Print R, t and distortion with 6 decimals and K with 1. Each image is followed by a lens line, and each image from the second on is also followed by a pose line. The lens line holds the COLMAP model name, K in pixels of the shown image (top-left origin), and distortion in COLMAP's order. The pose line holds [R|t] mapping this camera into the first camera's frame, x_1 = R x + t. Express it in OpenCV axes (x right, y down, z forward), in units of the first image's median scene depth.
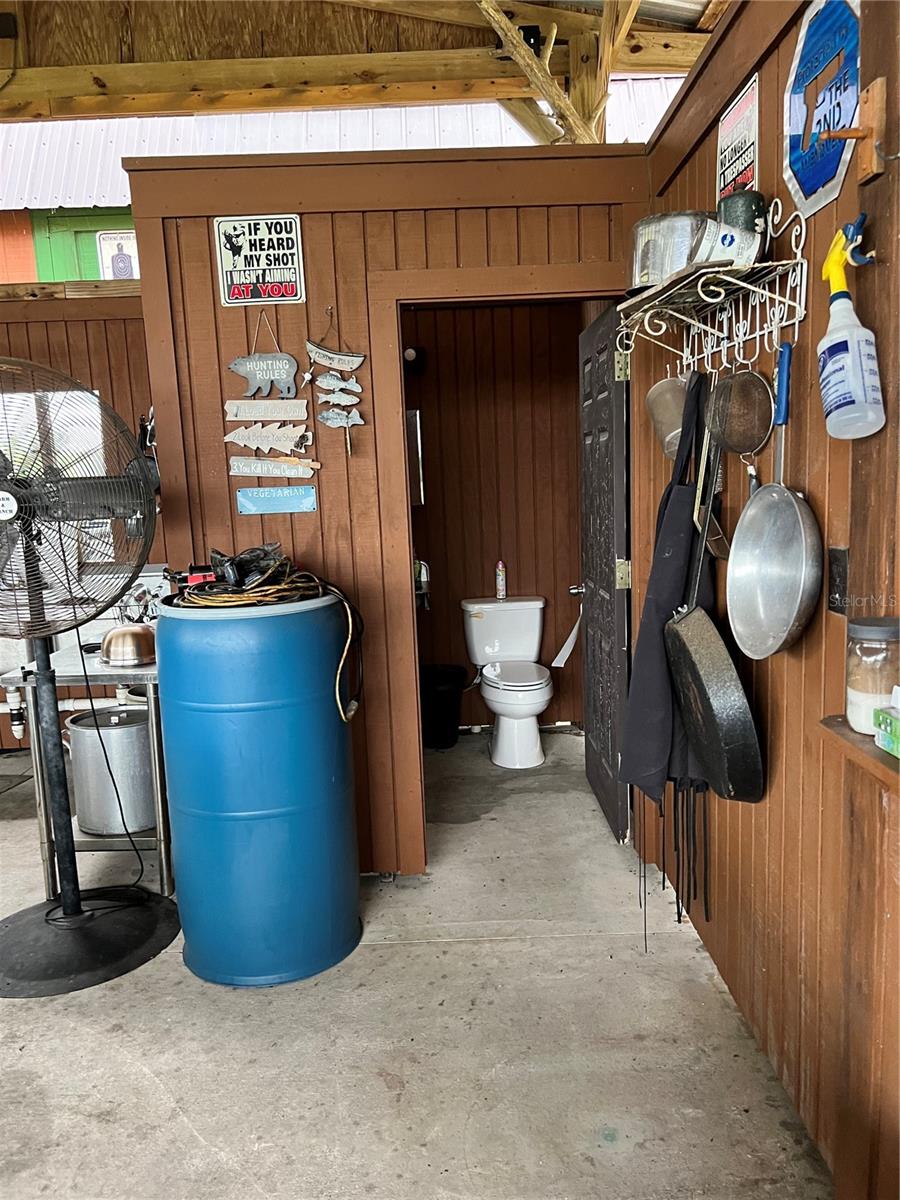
lens RADIAL K [[908.3, 0, 458.7], [0, 908.3, 608.8], [0, 0, 1]] dist [0.064469, -0.072554]
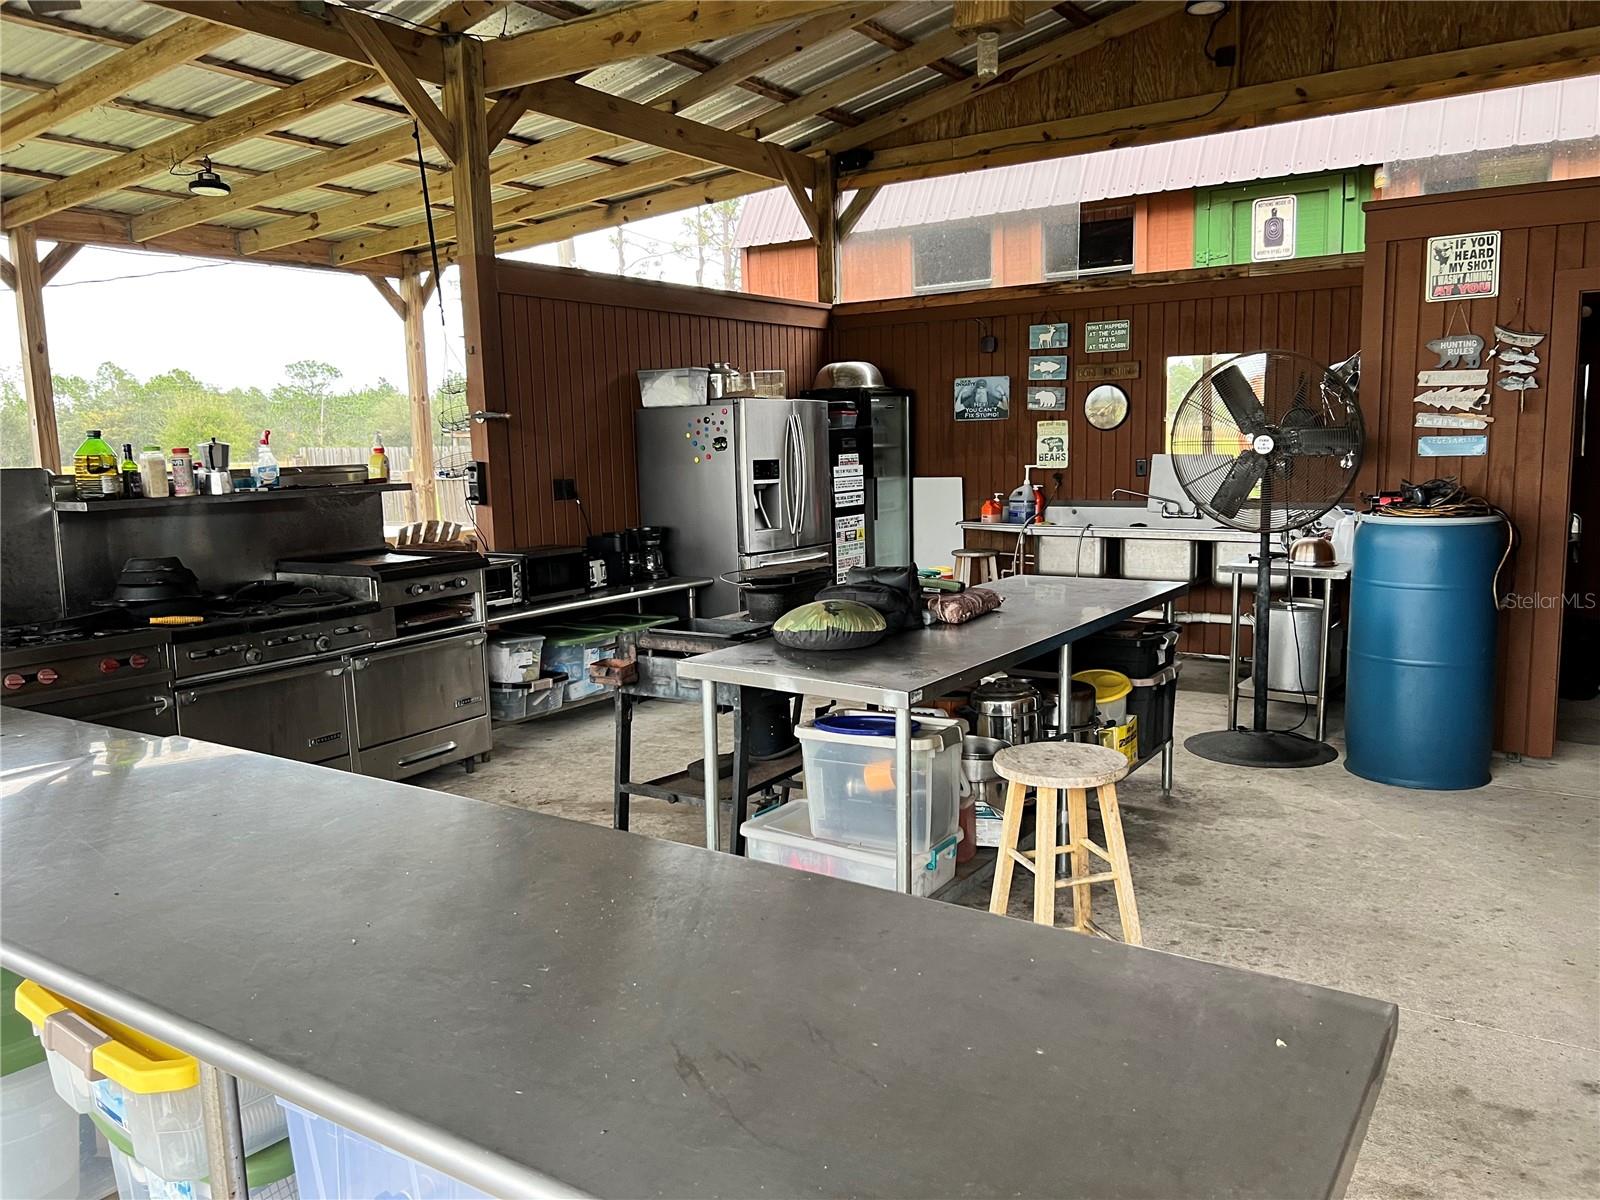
lens RADIAL K [[1211.1, 0, 798.0], [0, 1211.1, 603.8], [0, 0, 1]] dist [0.064469, -0.072554]
pose [[0.824968, 0.098403, -0.556548, 0.028052], [-0.097181, 0.994758, 0.031831, 0.143128], [0.556762, 0.027827, 0.830206, -0.991172]]
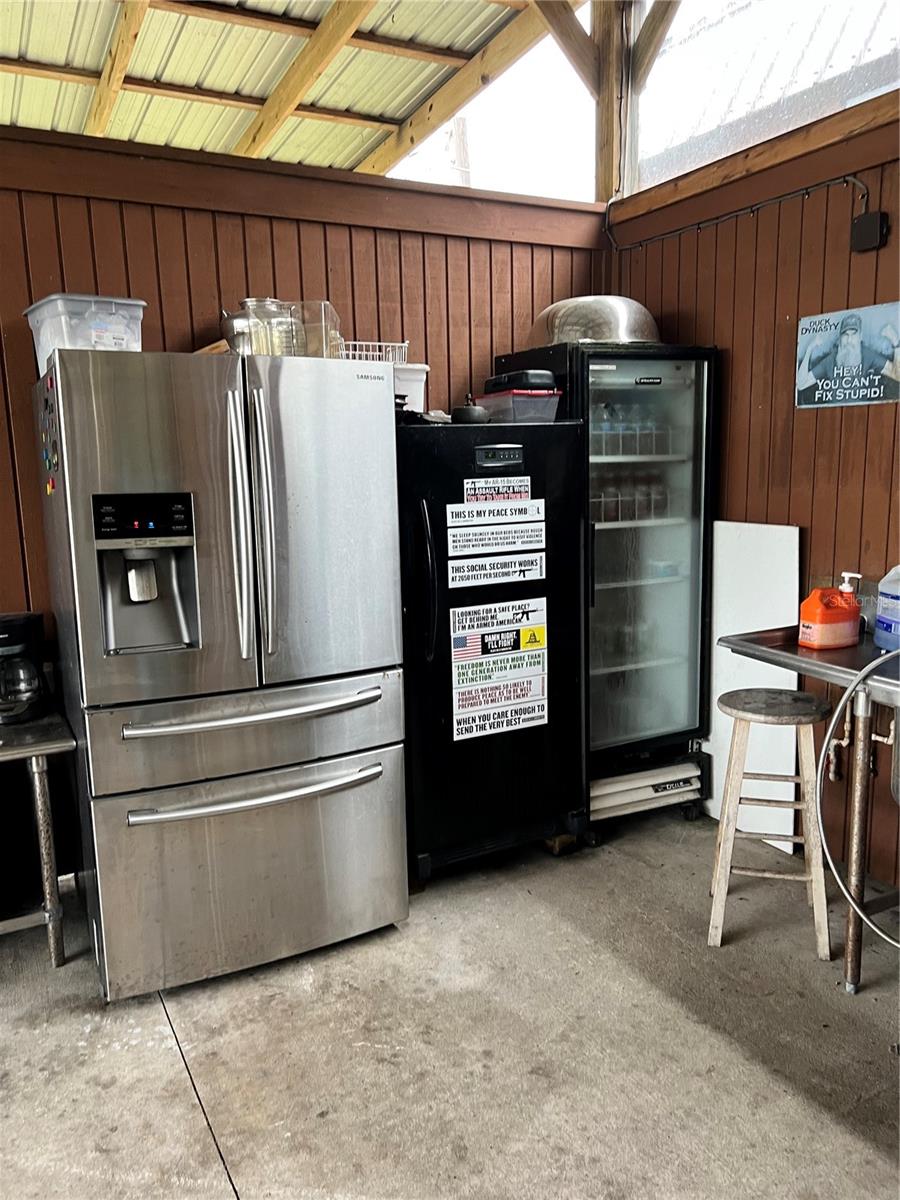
lens RADIAL K [[908.3, 0, 456.5], [0, 908.3, 597.6], [0, 0, 1]] dist [0.064469, -0.072554]
pose [[0.457631, 0.177861, -0.871171, -0.543100], [-0.138364, 0.982098, 0.127825, -0.102499], [0.878311, 0.062042, 0.474048, 0.777963]]
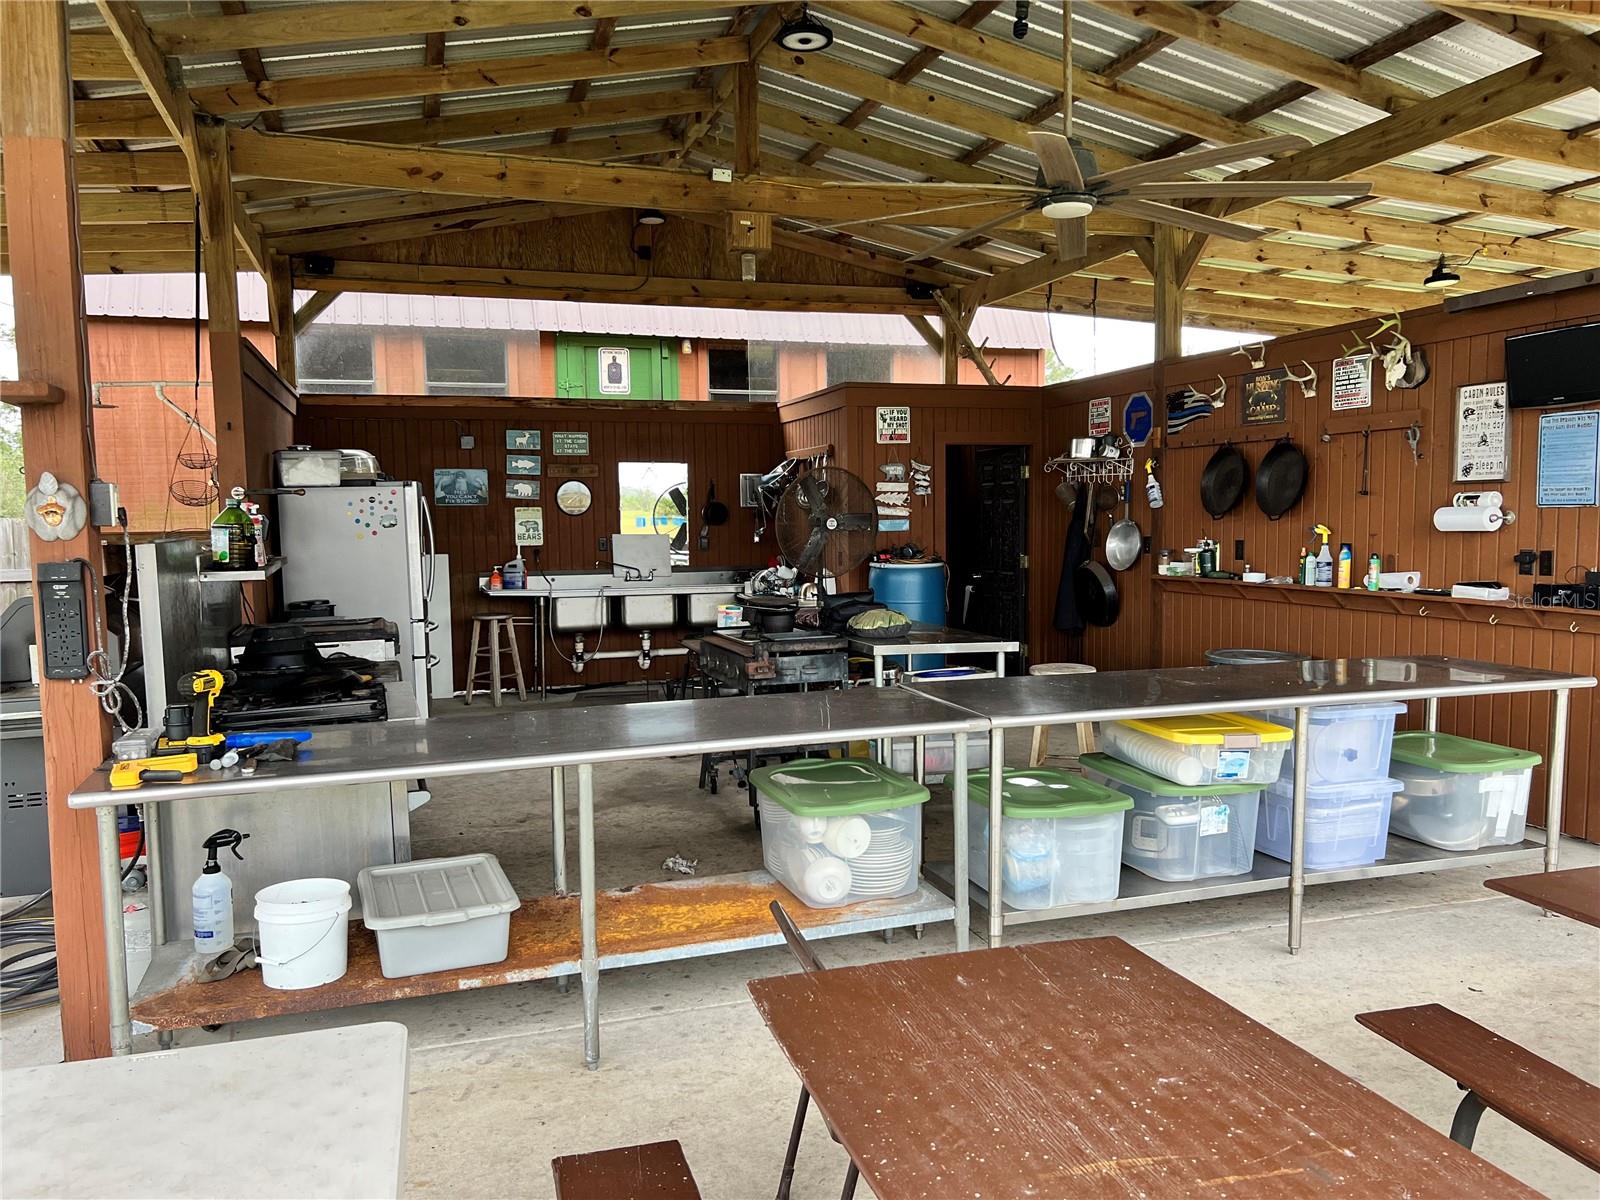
lens RADIAL K [[1211.1, 0, 802.5], [0, 1211.1, 615.4], [0, 0, 1]] dist [0.064469, -0.072554]
pose [[0.954628, 0.002549, 0.297791, -1.343123], [0.020495, 0.997030, -0.074236, 0.330878], [-0.297096, 0.076971, 0.951740, -1.832741]]
